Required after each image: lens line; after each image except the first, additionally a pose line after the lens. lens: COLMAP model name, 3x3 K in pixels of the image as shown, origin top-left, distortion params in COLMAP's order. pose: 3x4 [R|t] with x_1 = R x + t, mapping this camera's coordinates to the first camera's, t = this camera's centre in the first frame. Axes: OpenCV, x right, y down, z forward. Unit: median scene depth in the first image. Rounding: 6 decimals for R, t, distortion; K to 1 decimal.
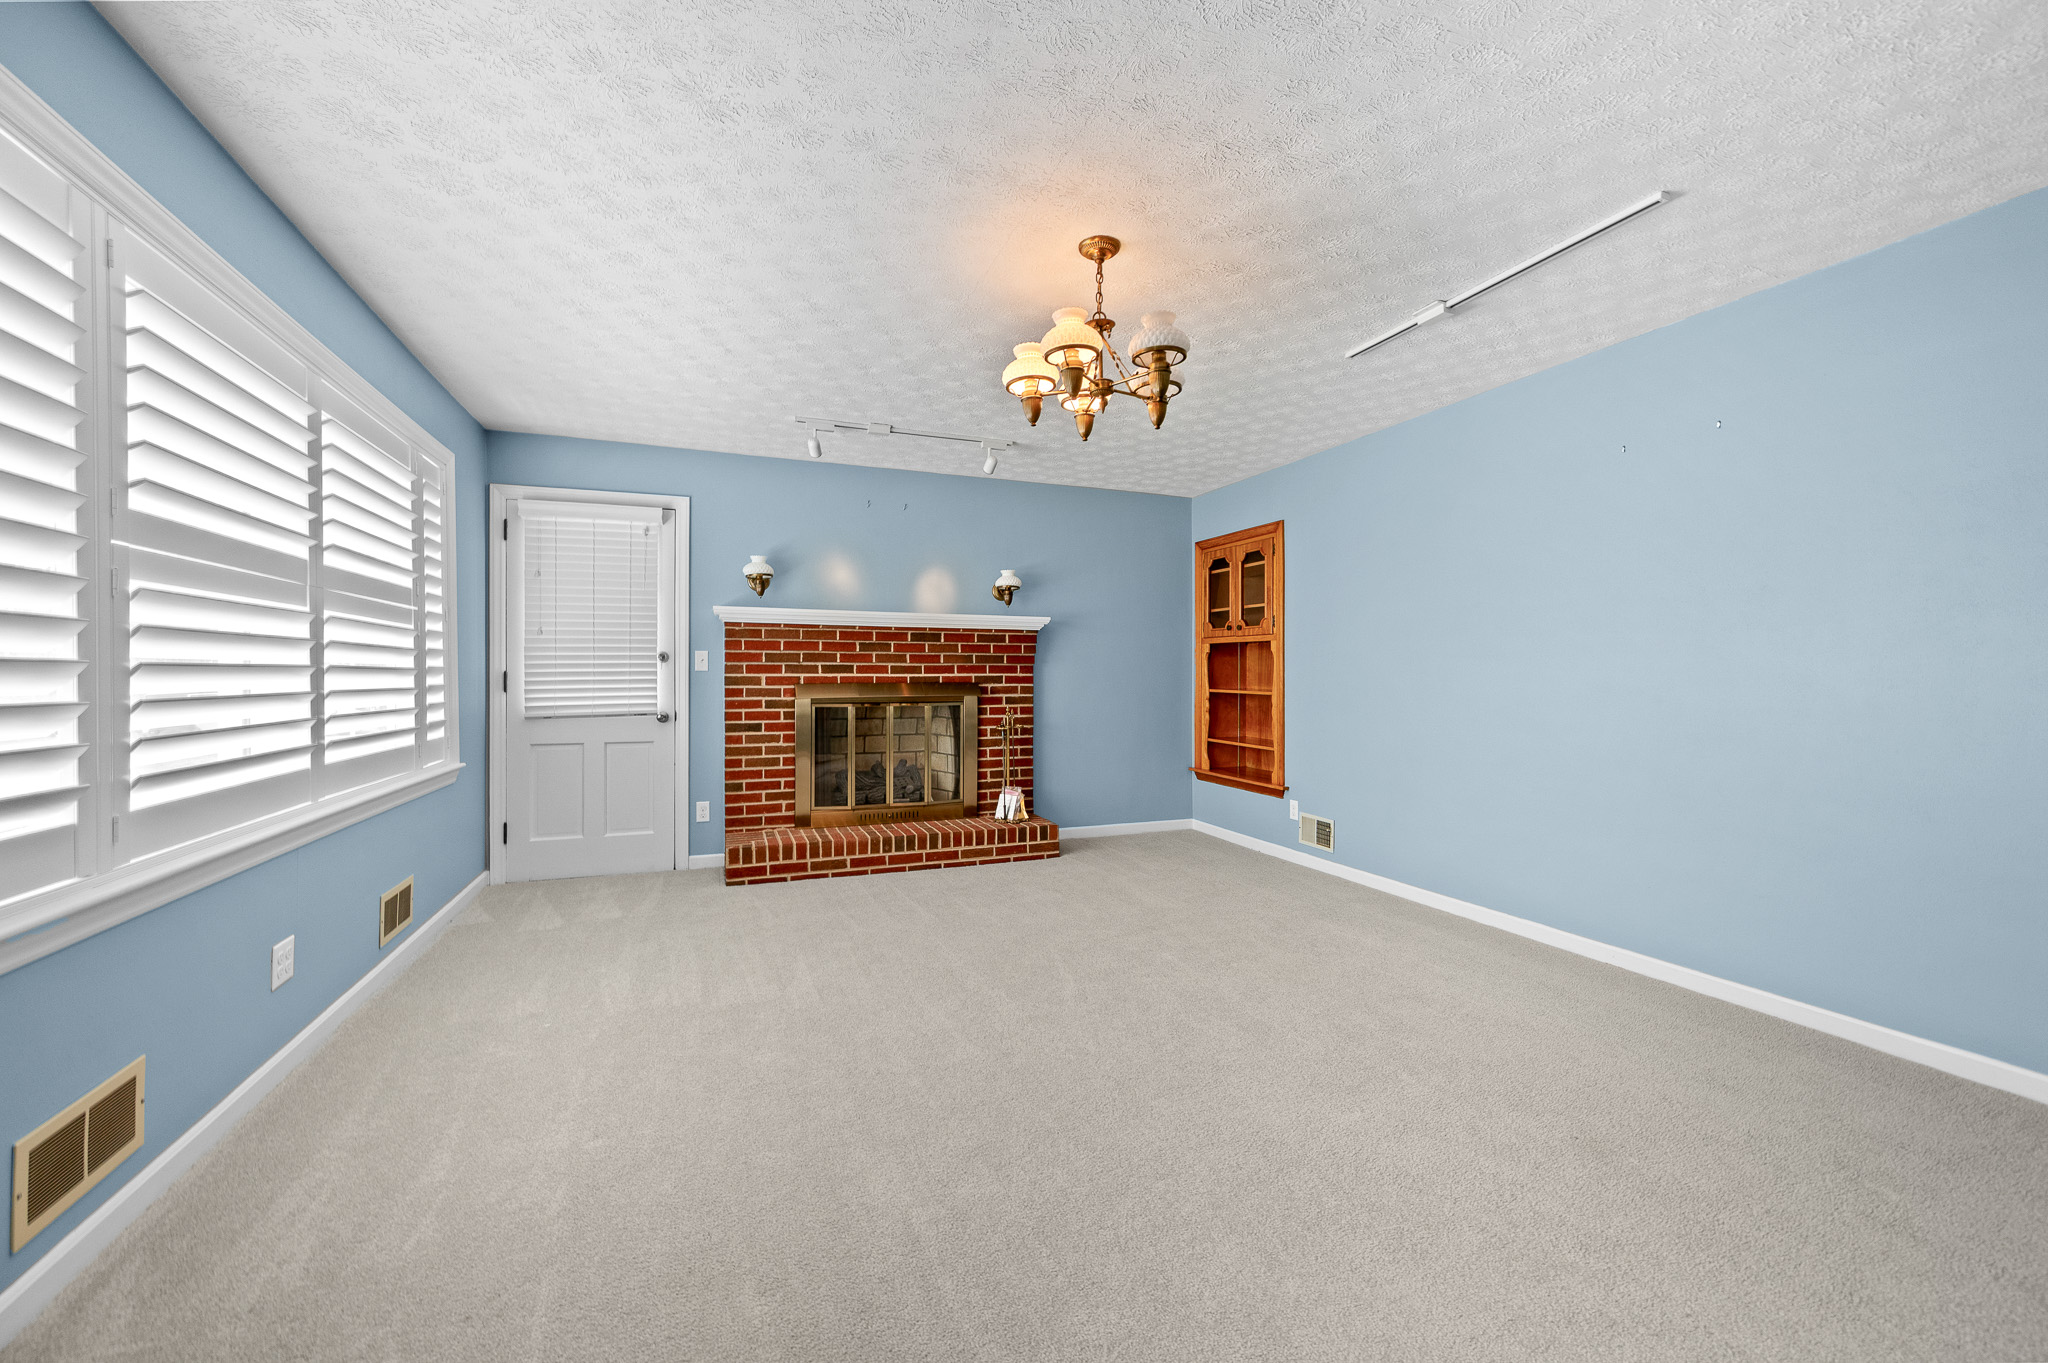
lens RADIAL K [[812.5, 0, 1036.1], [0, 812.5, 673.0], [0, 0, 1]] dist [0.001734, -0.000334]
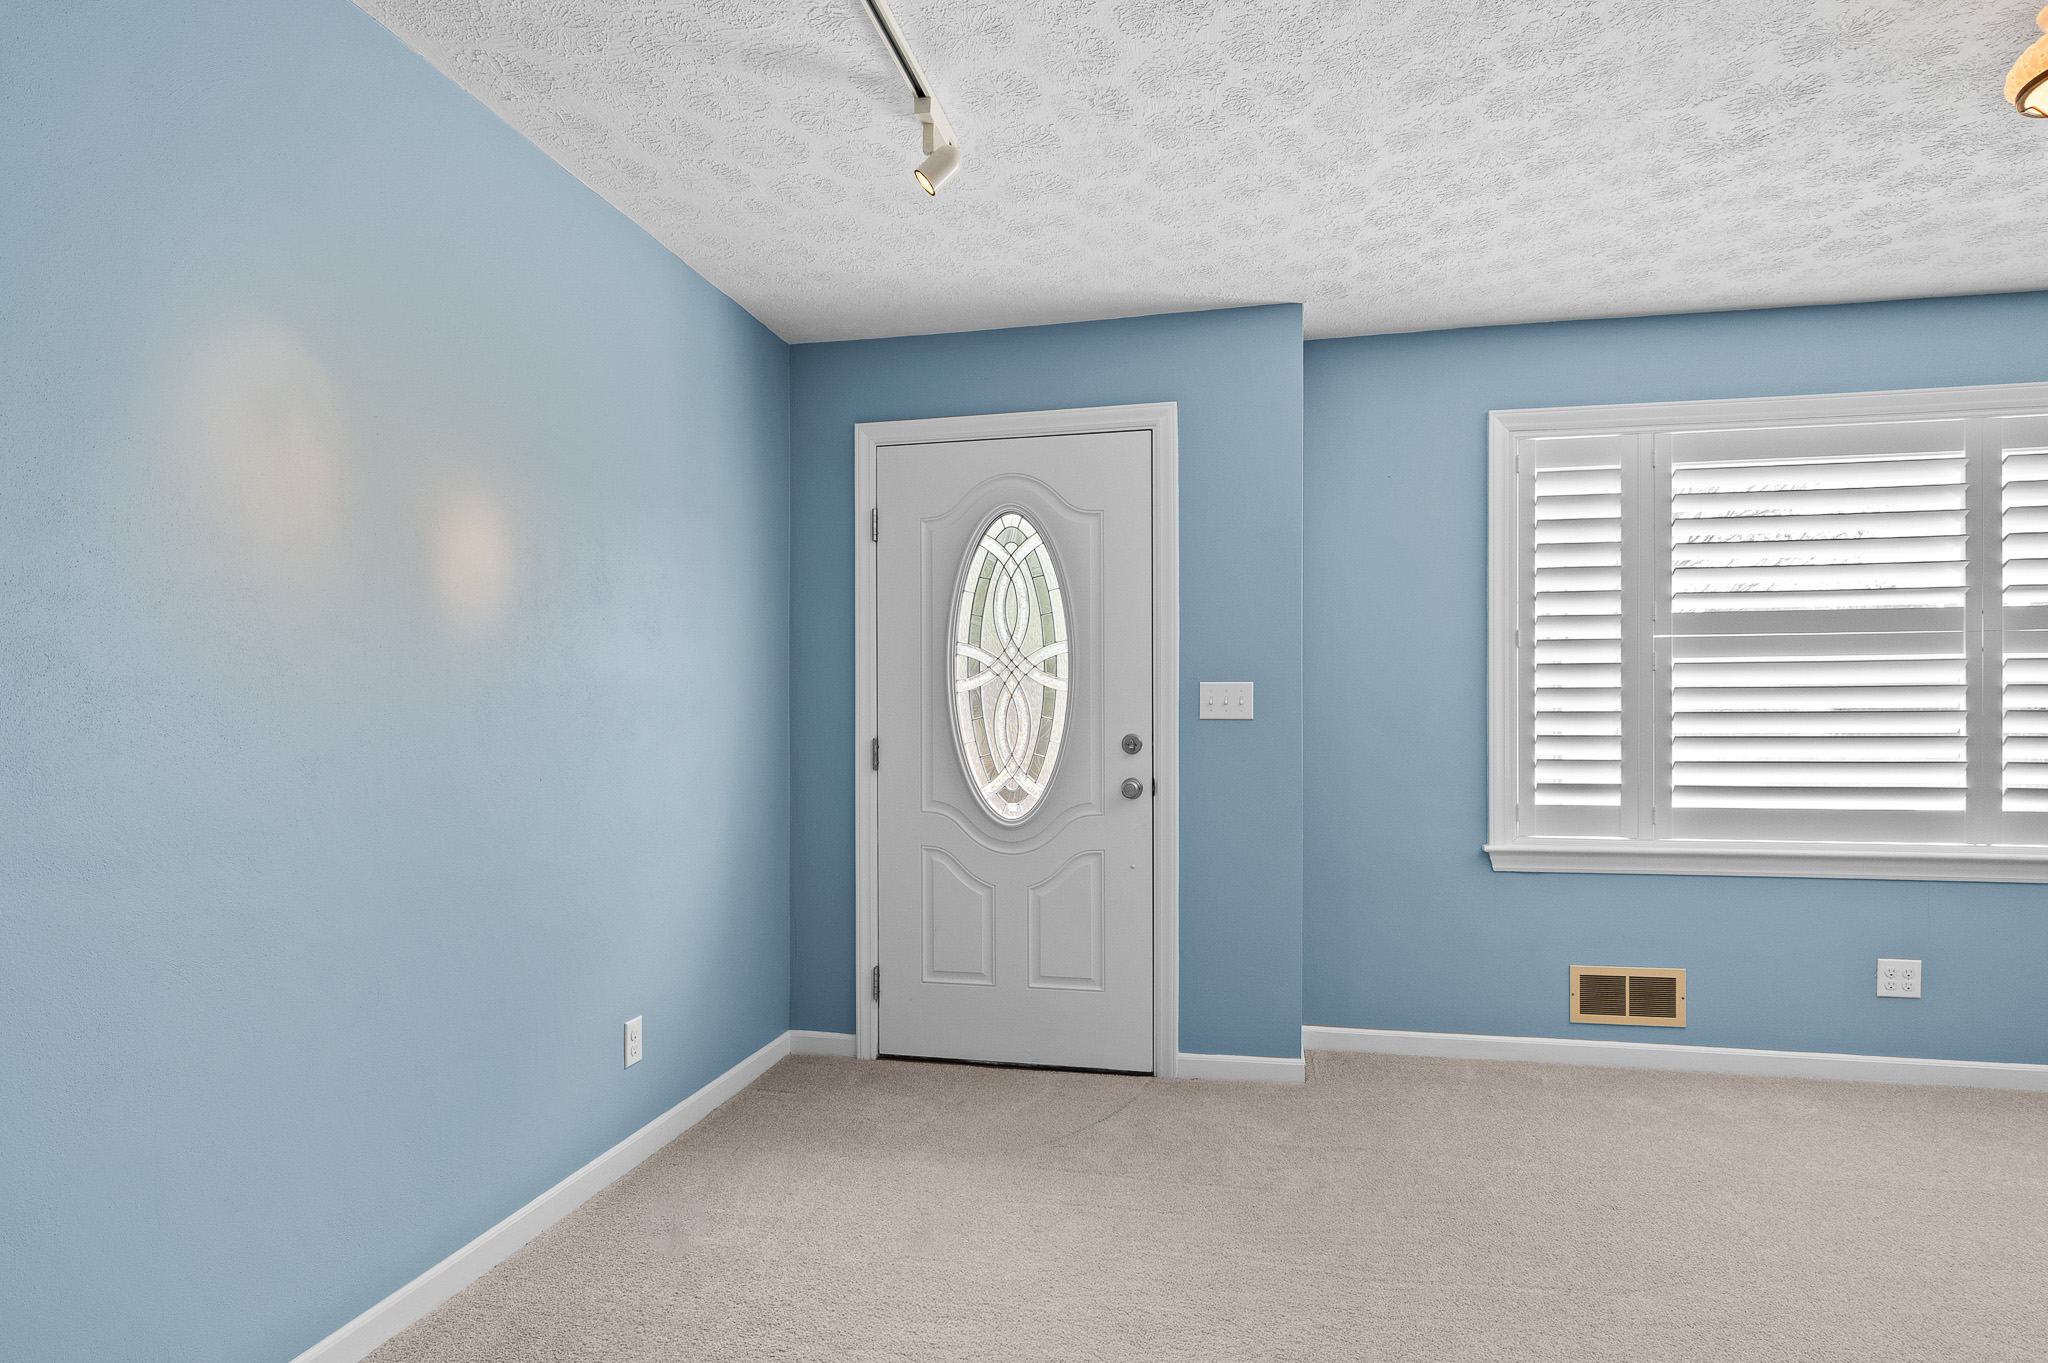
lens RADIAL K [[1064.6, 0, 1043.0], [0, 1064.6, 723.3], [0, 0, 1]] dist [-0.001107, 0.000009]
pose [[-0.553304, 0.005737, -0.832960, 0.440026], [0.003629, 0.999983, 0.004477, -0.001557], [0.832972, -0.000546, -0.553315, 0.393938]]
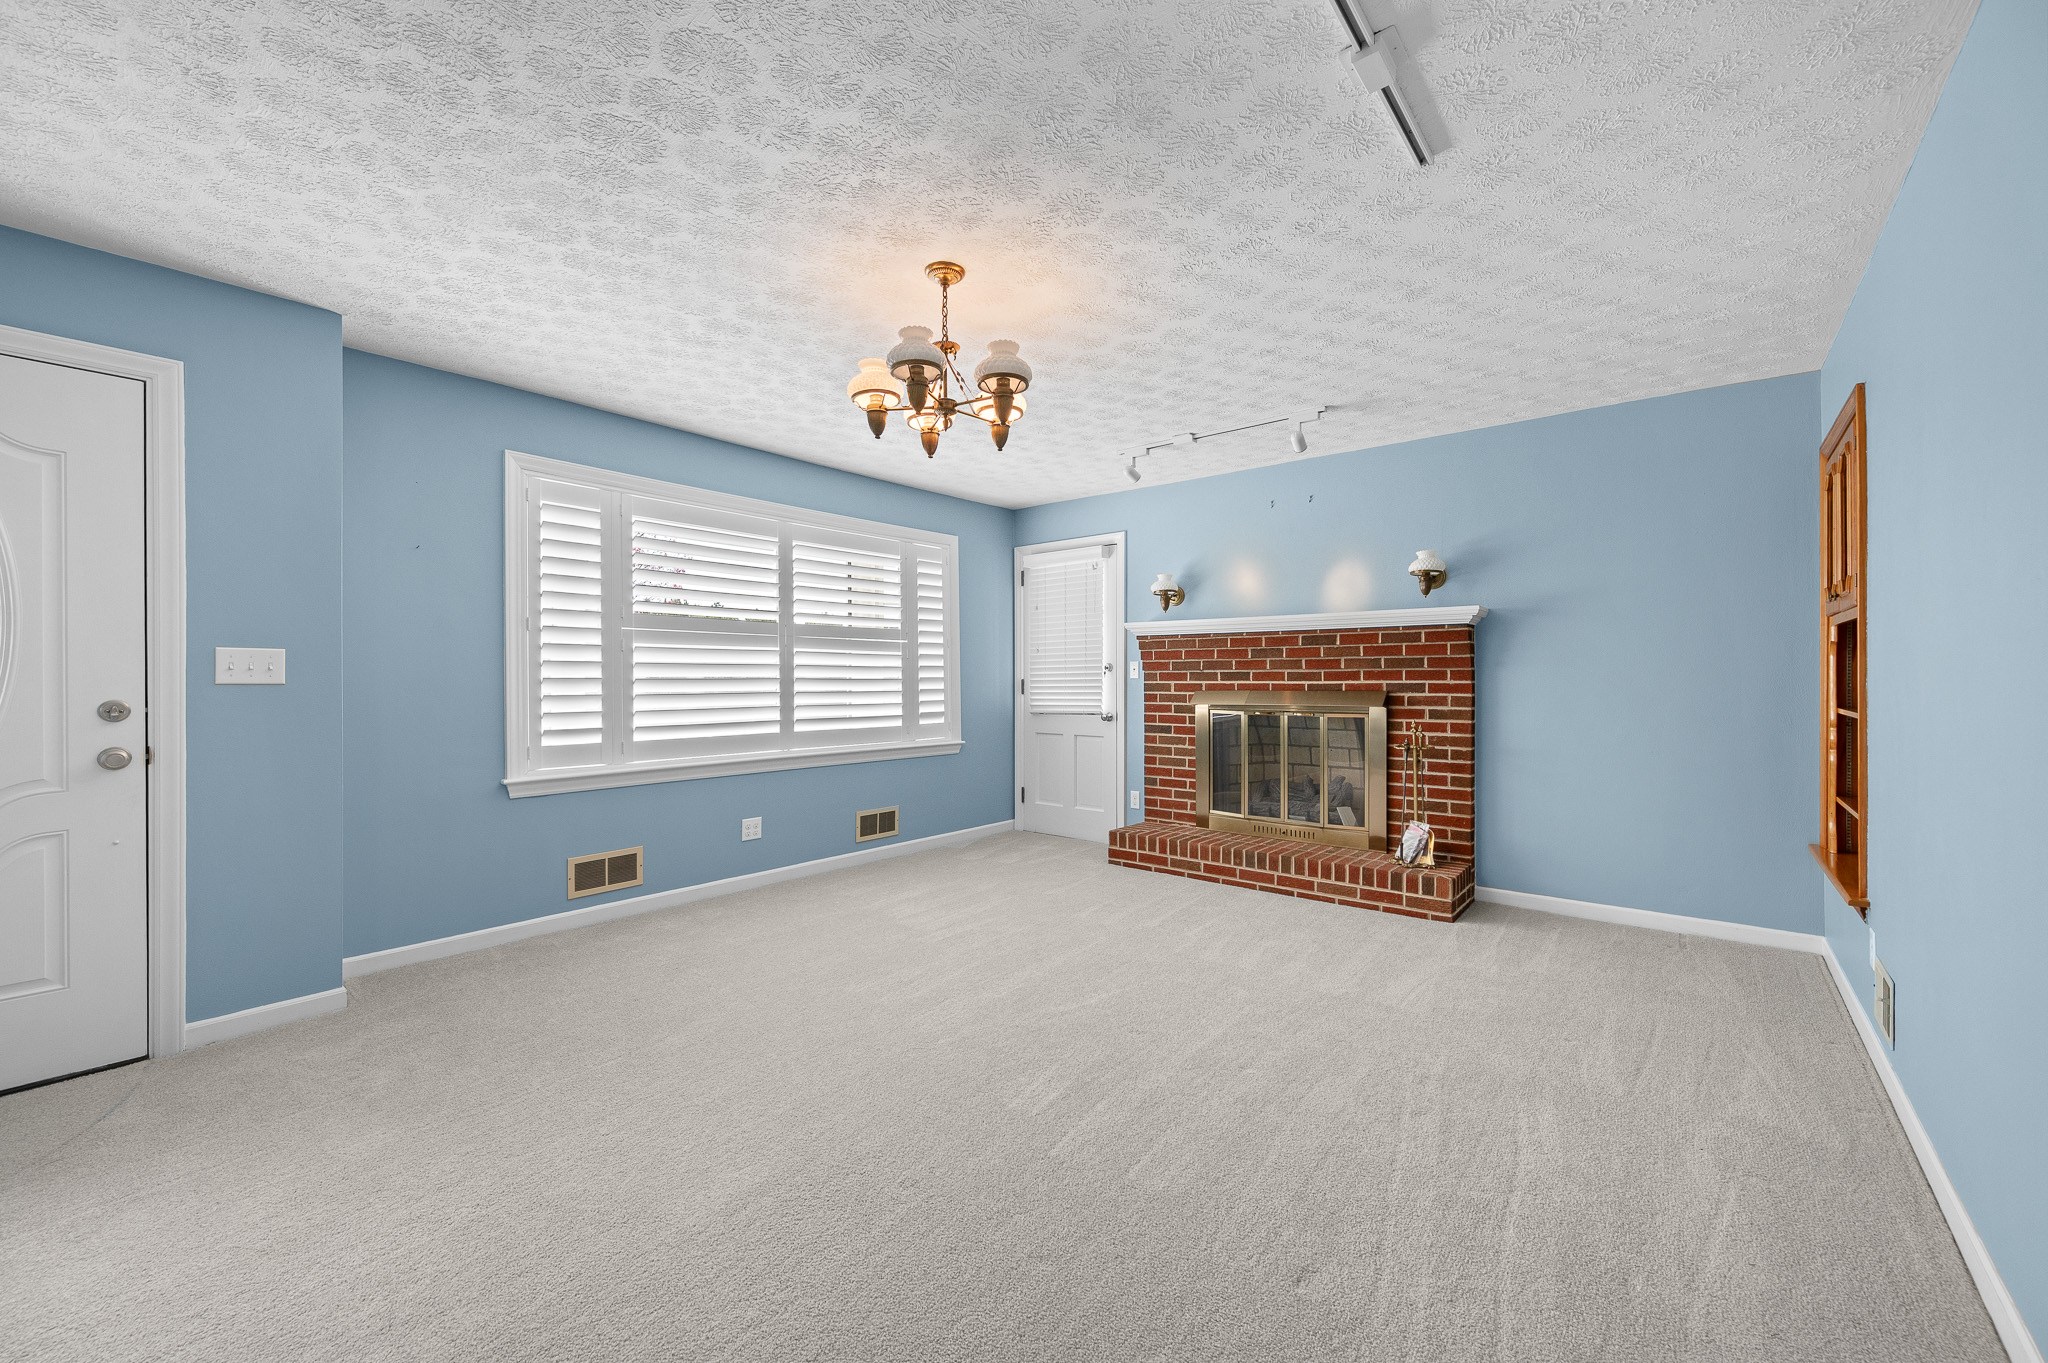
lens RADIAL K [[812.5, 0, 1025.2], [0, 812.5, 681.9], [0, 0, 1]] dist [0.001734, -0.000334]
pose [[0.477223, 0.000184, -0.878782, 0.531260], [0.004135, 0.999988, 0.002455, -0.001527], [0.878772, -0.004805, 0.477217, 0.305654]]
